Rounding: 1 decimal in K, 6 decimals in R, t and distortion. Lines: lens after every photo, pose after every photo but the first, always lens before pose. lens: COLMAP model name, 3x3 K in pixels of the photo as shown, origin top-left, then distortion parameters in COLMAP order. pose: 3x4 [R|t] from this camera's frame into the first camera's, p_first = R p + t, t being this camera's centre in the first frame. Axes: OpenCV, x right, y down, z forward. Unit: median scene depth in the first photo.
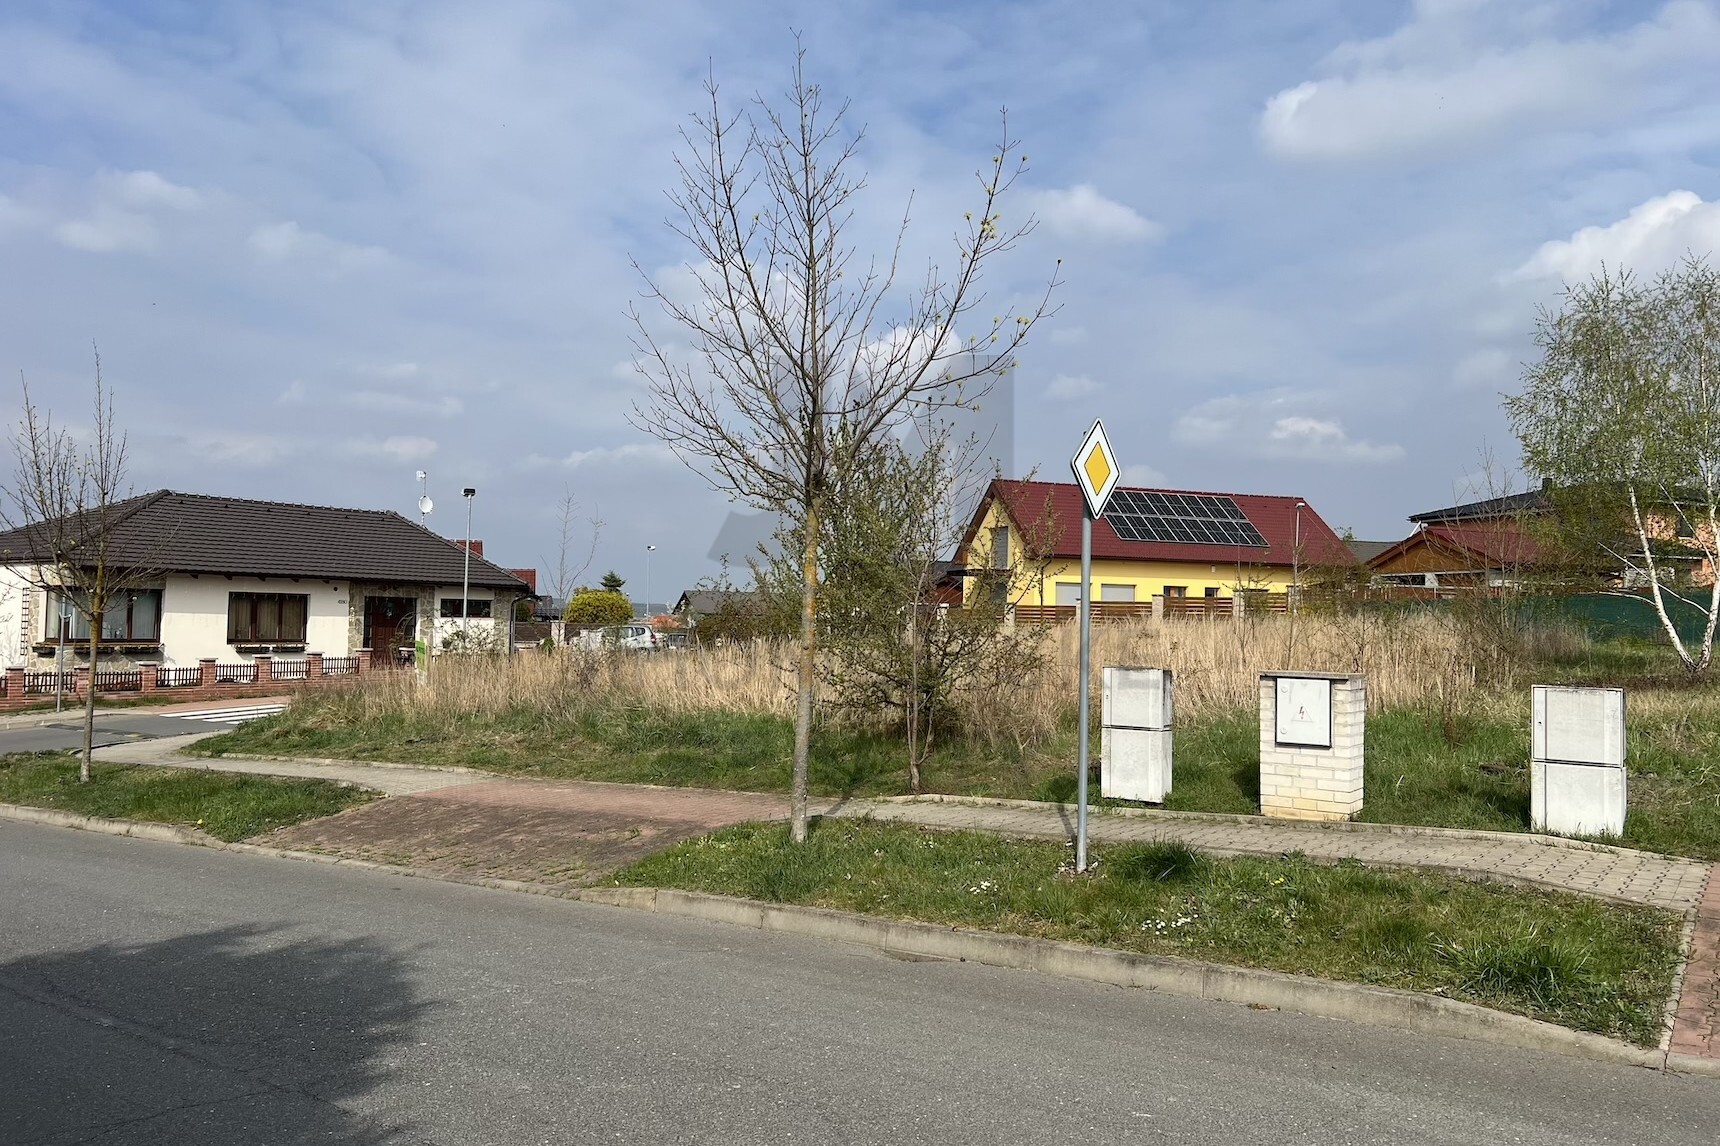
lens RADIAL K [[1279.4, 0, 862.5], [0, 1279.4, 579.1], [0, 0, 1]] dist [-0.002794, -0.000419]
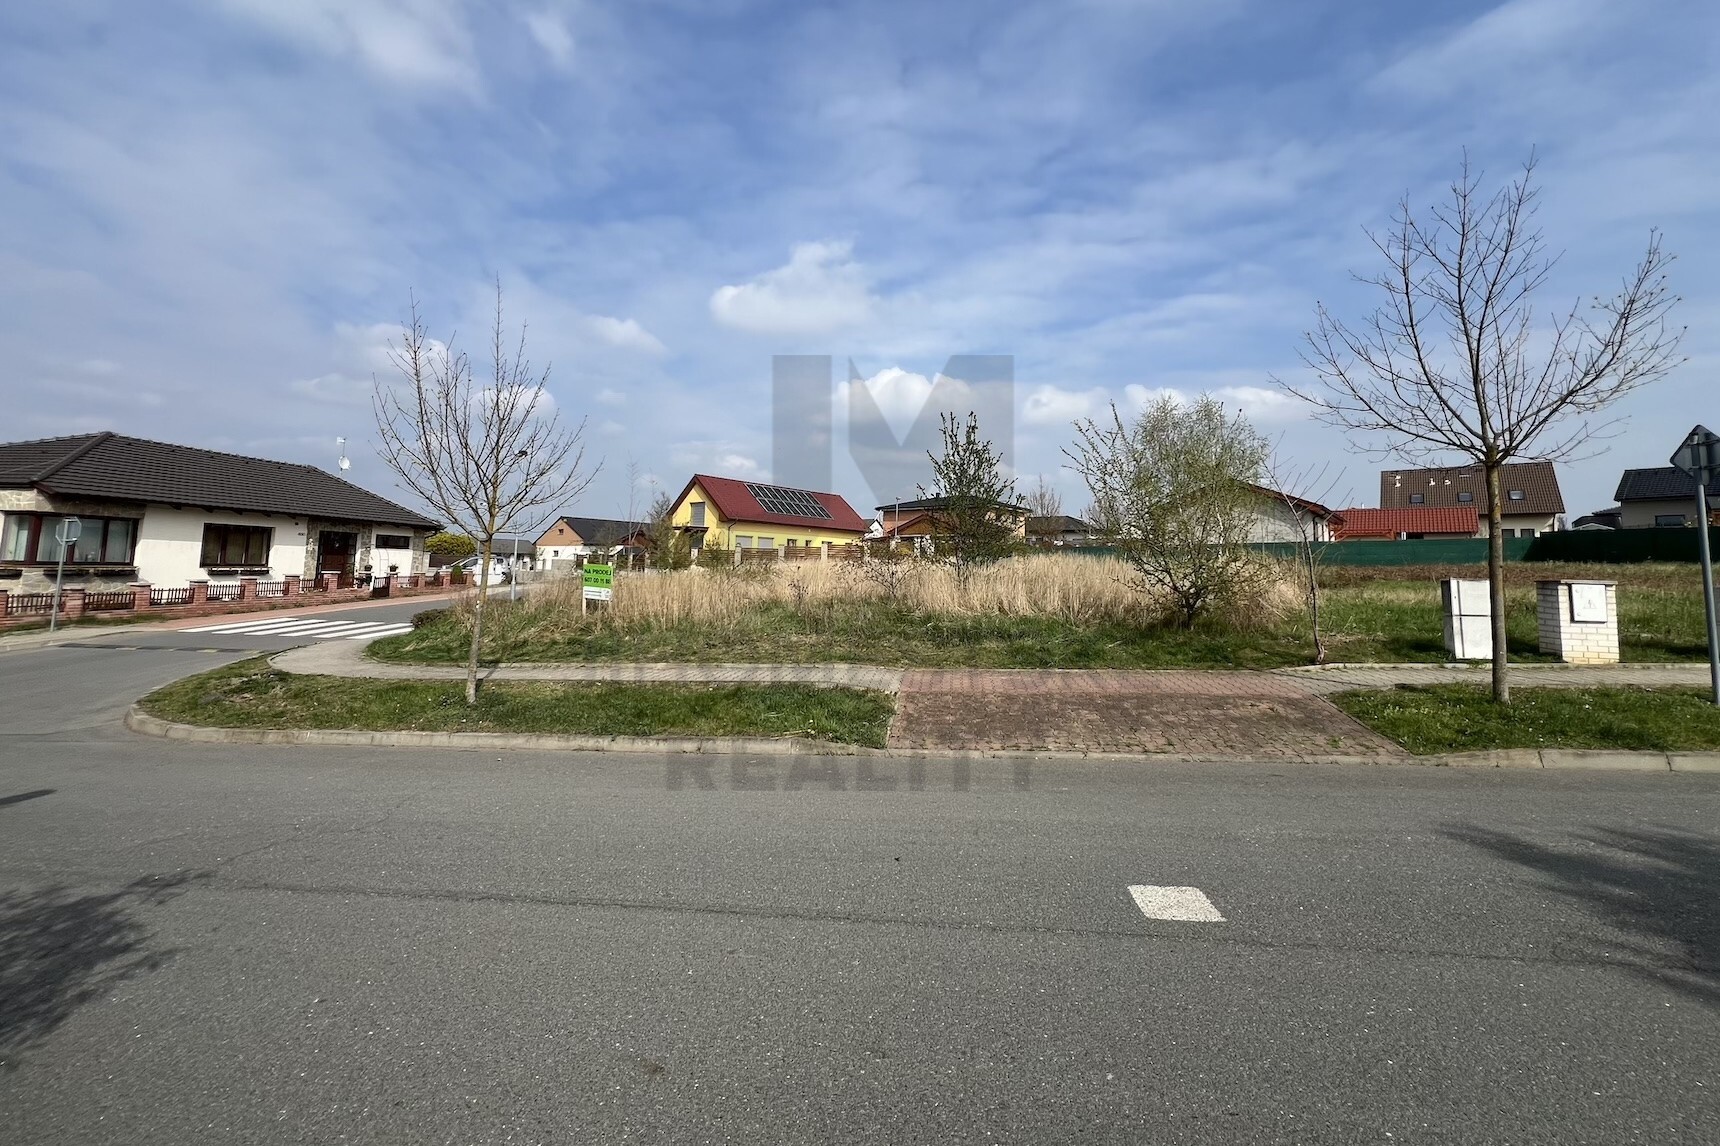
lens RADIAL K [[691.2, 0, 832.5], [0, 691.2, 549.3], [0, 0, 1]] dist [-0.004787, -0.001088]
pose [[0.892575, 0.016545, 0.450595, -0.268816], [-0.023742, 0.999665, 0.010325, 0.014072], [-0.450273, -0.019914, 0.892669, 0.182615]]
